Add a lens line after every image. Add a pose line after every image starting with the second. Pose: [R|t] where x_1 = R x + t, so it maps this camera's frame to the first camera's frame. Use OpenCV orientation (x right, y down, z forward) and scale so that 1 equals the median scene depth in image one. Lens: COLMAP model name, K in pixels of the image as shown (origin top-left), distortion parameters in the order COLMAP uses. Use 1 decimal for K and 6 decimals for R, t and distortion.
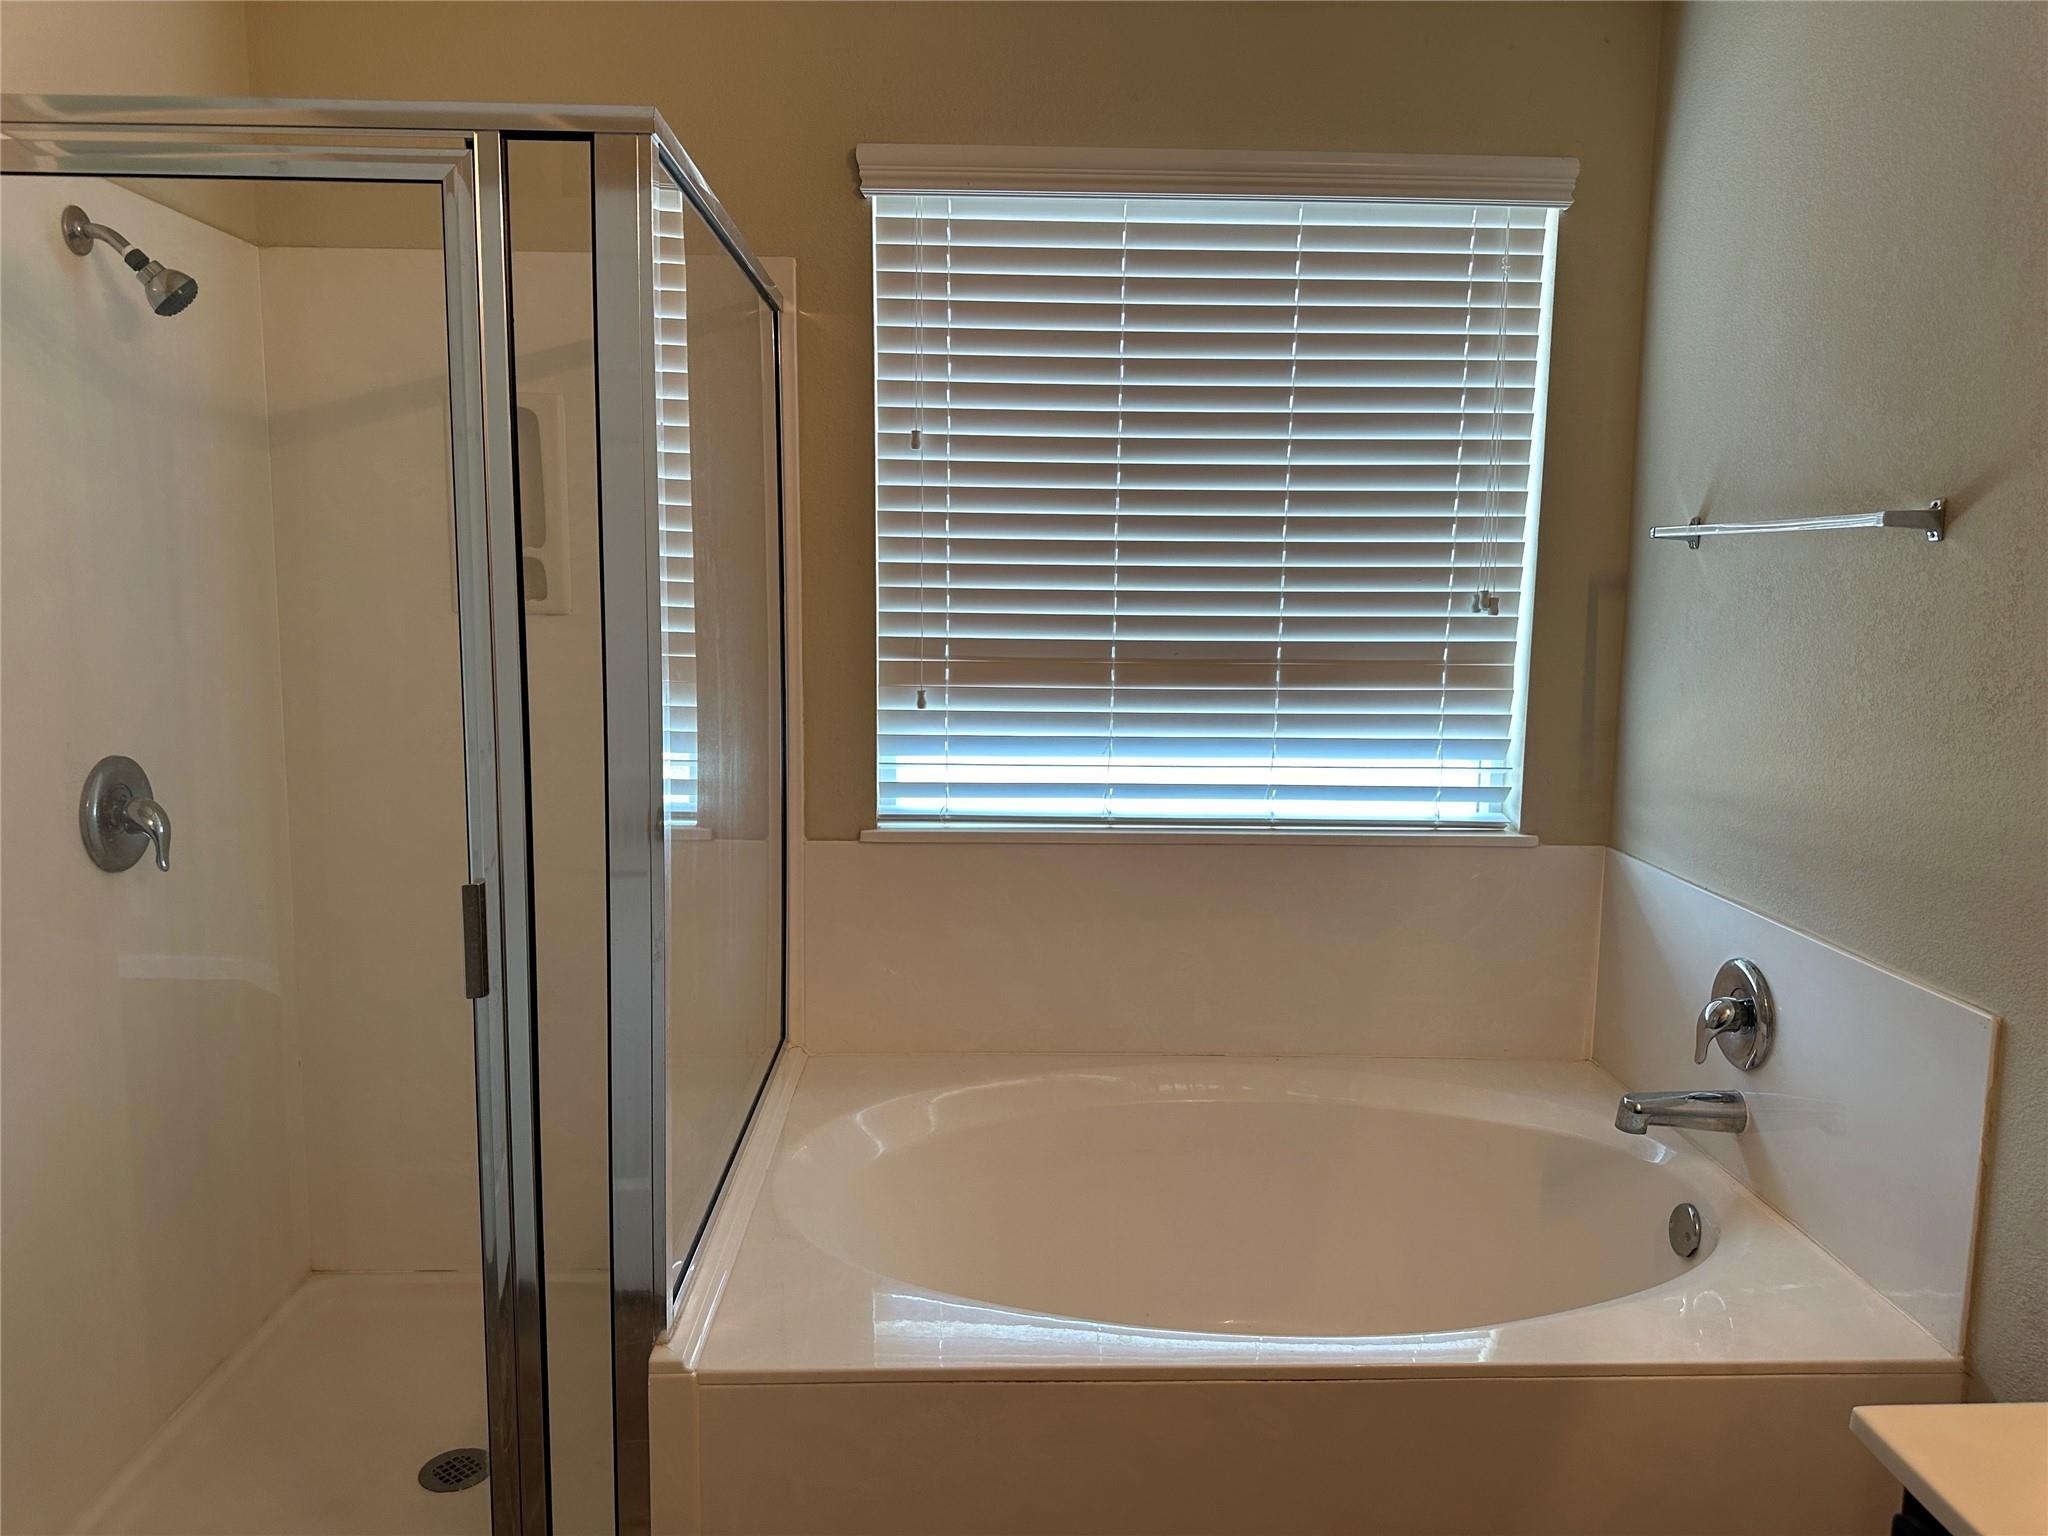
lens RADIAL K [[1439.4, 0, 1032.4], [0, 1439.4, 772.2], [0, 0, 1]] dist [0.061154, -0.082380]
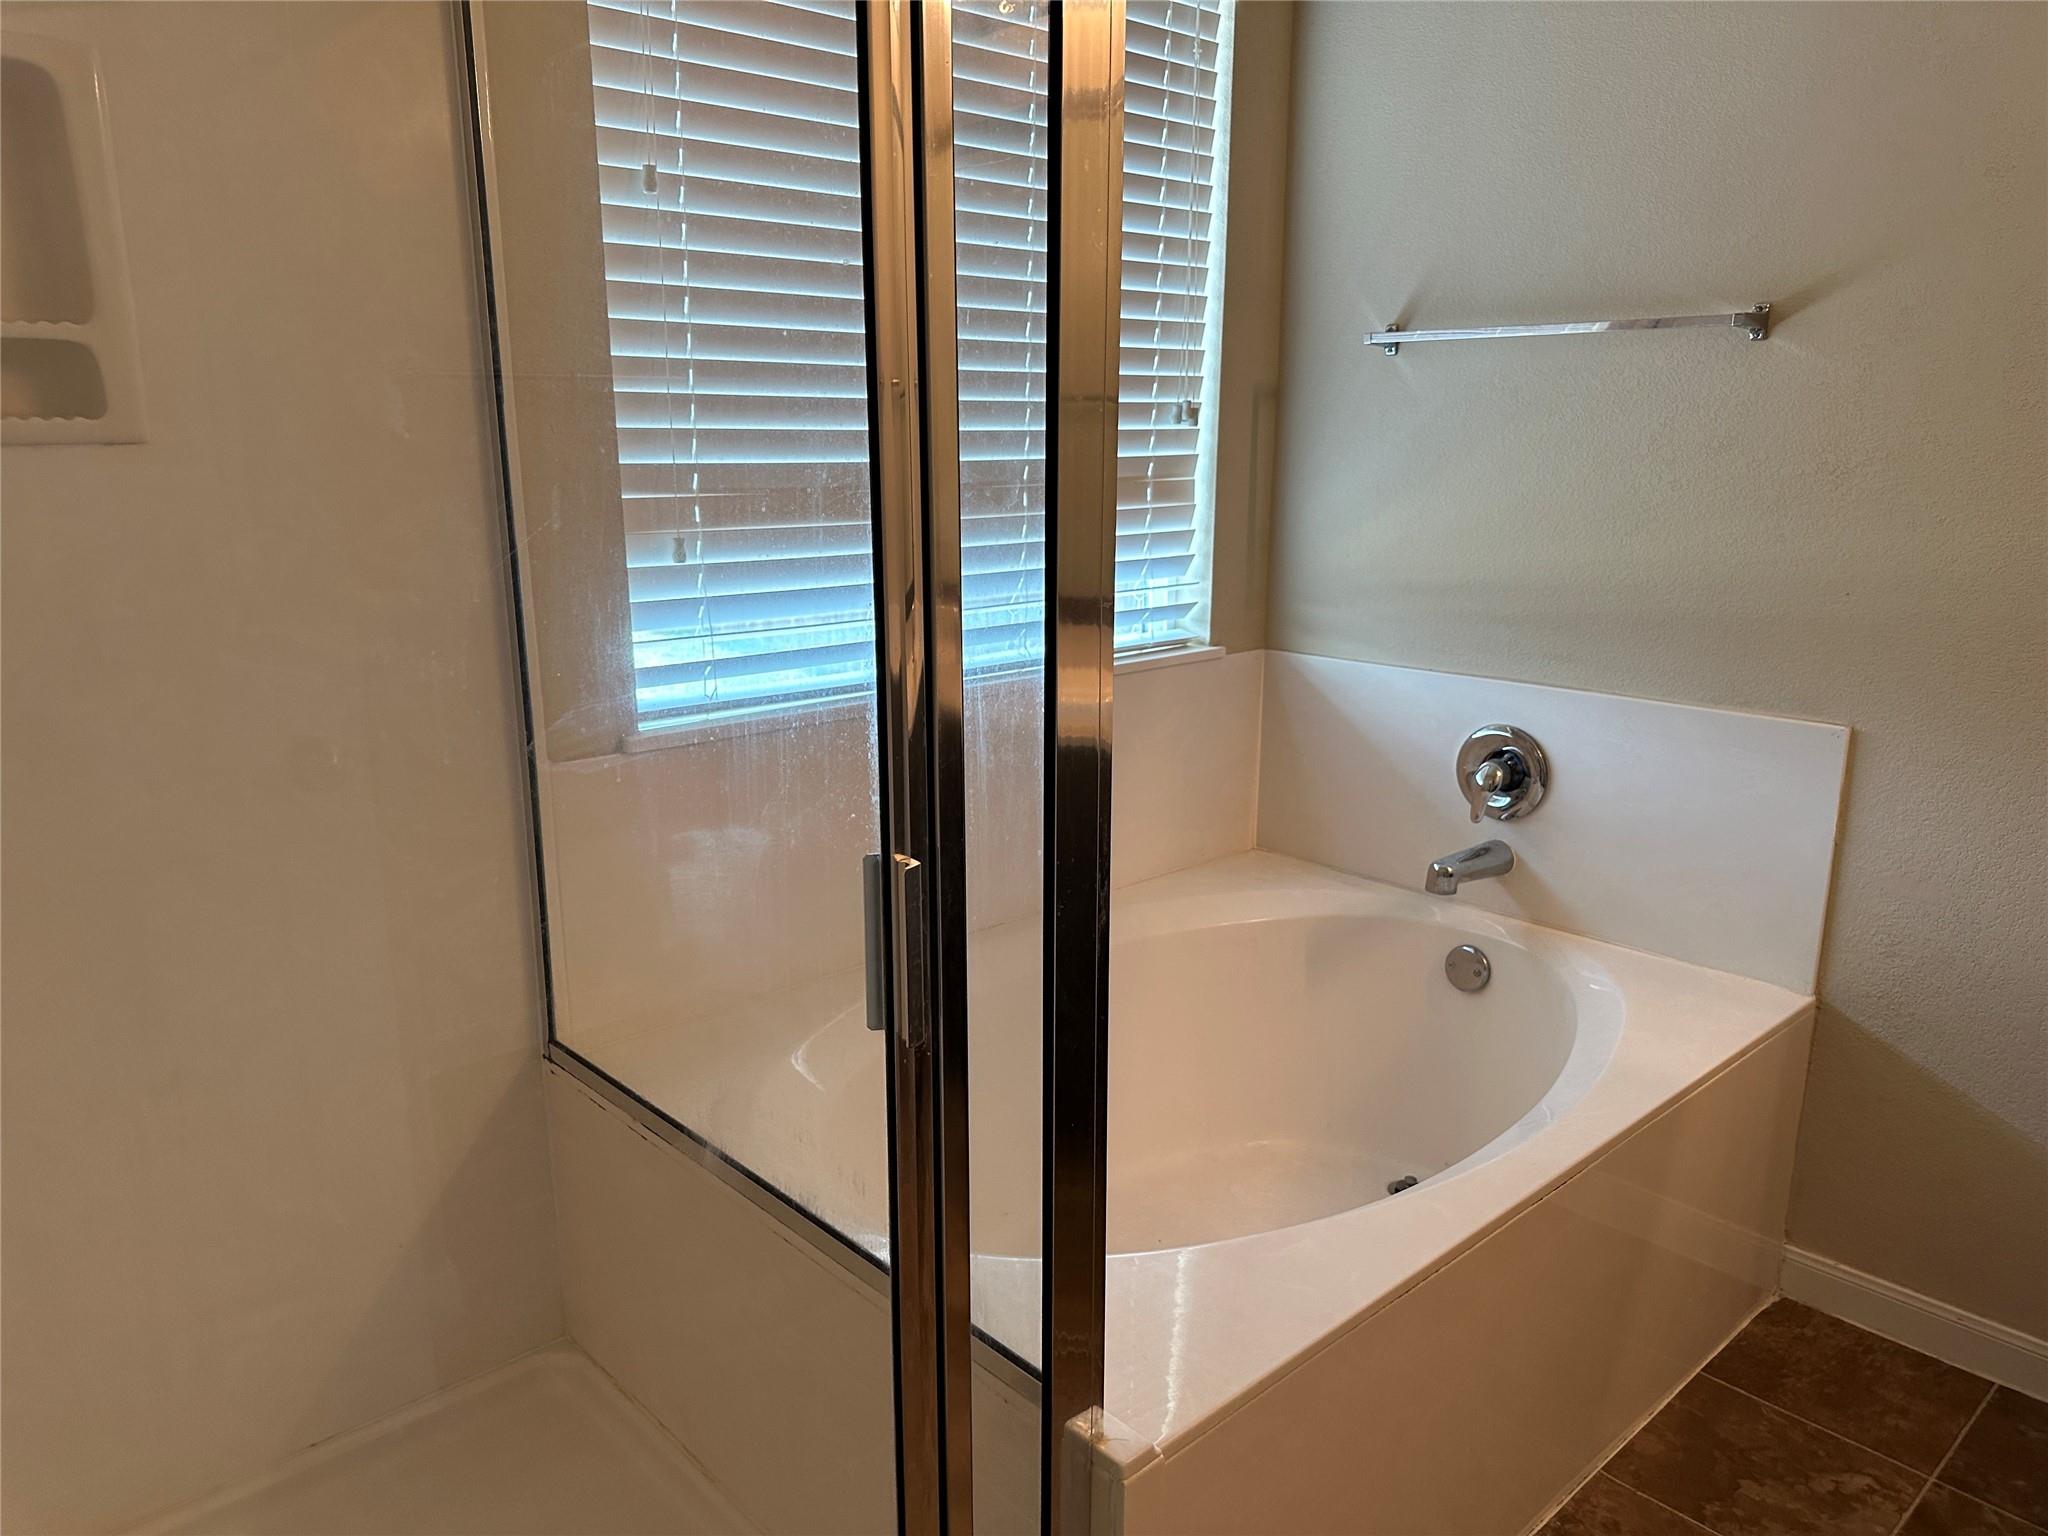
lens RADIAL K [[1439.4, 0, 981.4], [0, 1439.4, 799.5], [0, 0, 1]] dist [0.061154, -0.082380]
pose [[0.758288, -0.172702, 0.628628, -0.452243], [0.097986, 0.983511, 0.152001, -0.022345], [-0.644513, -0.053664, 0.762708, 0.328703]]
